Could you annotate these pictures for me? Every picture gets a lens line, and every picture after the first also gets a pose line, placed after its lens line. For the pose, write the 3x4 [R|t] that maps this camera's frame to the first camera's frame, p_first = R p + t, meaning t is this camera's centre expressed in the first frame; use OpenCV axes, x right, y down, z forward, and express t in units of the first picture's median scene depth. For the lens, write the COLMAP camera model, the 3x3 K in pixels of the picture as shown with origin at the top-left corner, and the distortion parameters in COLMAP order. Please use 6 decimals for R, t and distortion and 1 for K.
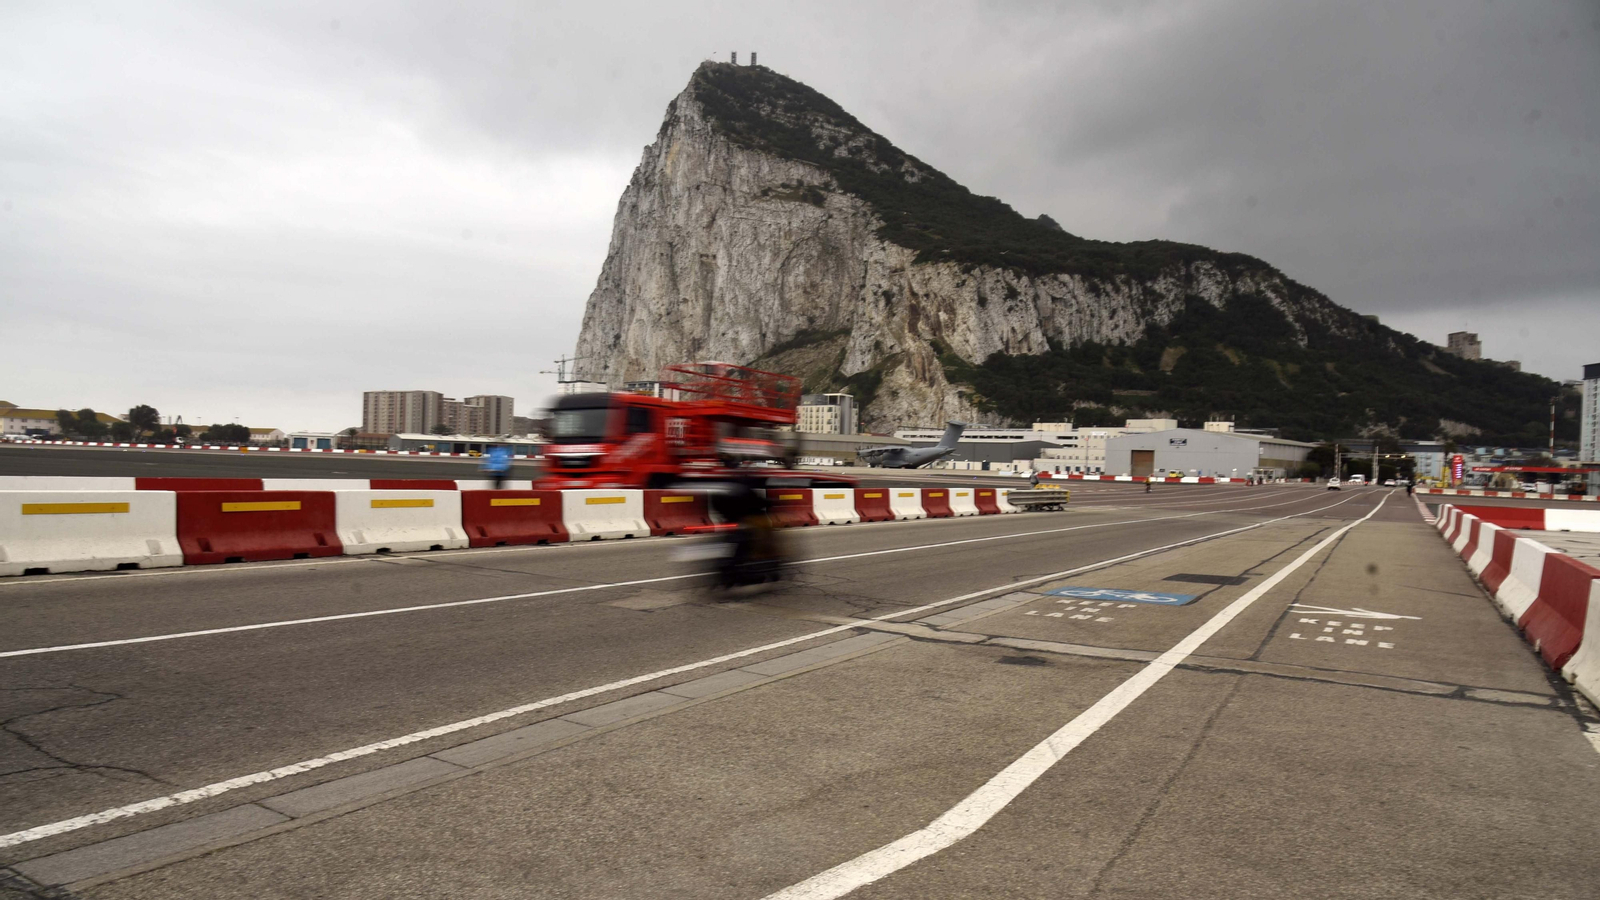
lens RADIAL K [[1114.5, 0, 763.1], [0, 1114.5, 472.6], [0, 0, 1]] dist [-0.059737, 0.002007]
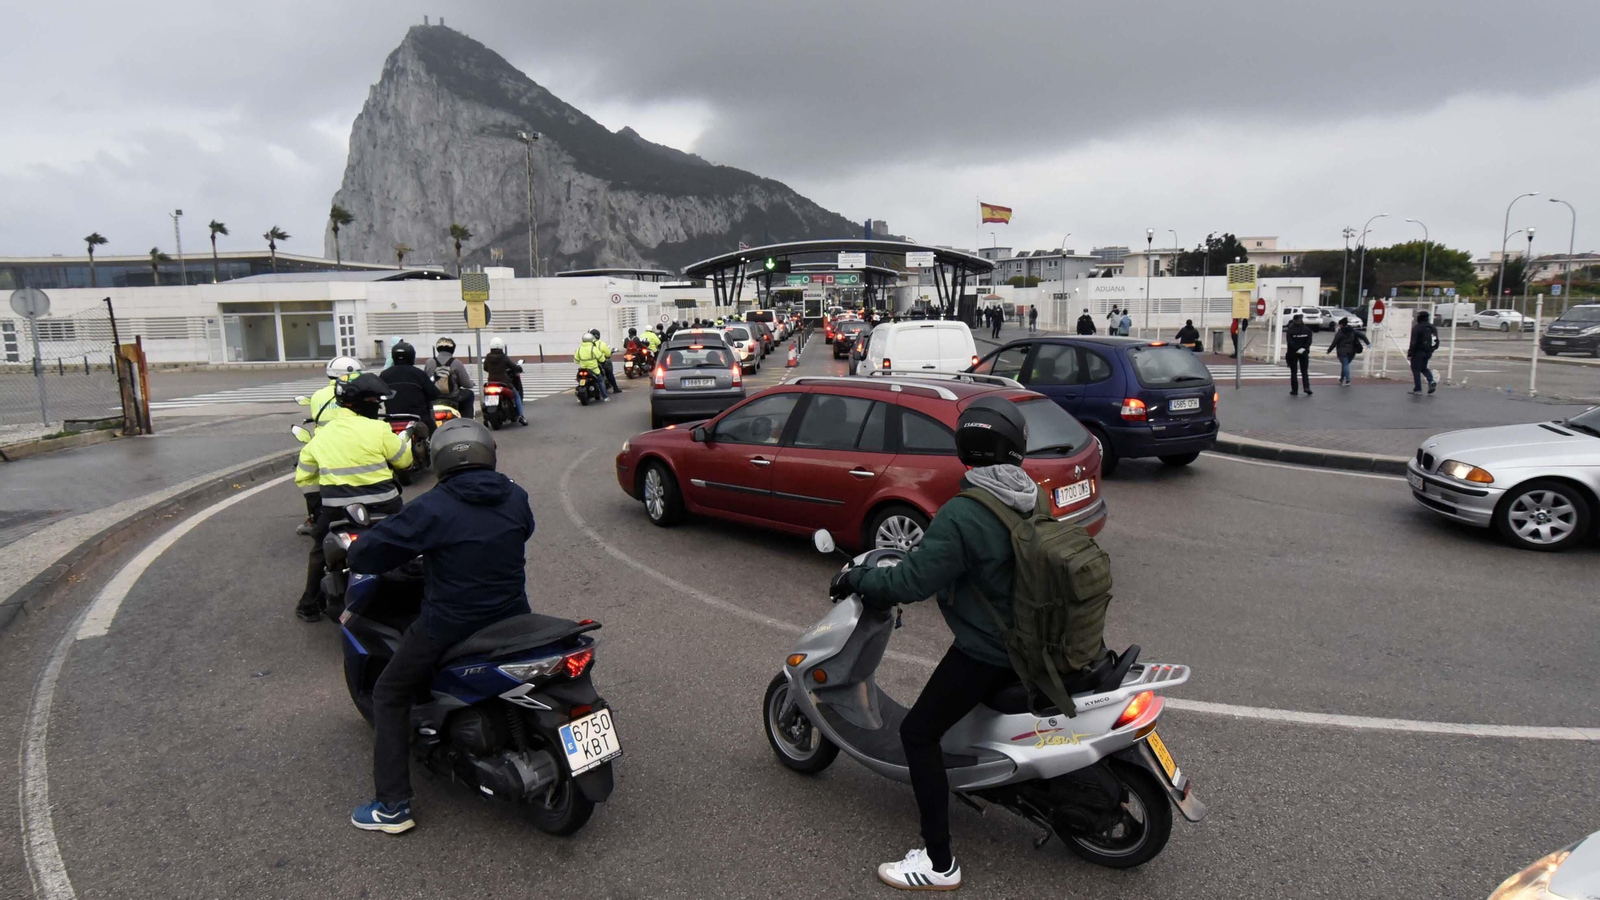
lens RADIAL K [[934.5, 0, 800.0], [0, 934.5, 450.0], [0, 0, 1]] dist [-0.001292, -0.000992]
pose [[0.885245, -0.125800, 0.447791, -0.242576], [0.056057, 0.984568, 0.165778, -0.006650], [-0.461735, -0.121653, 0.878636, -0.390687]]
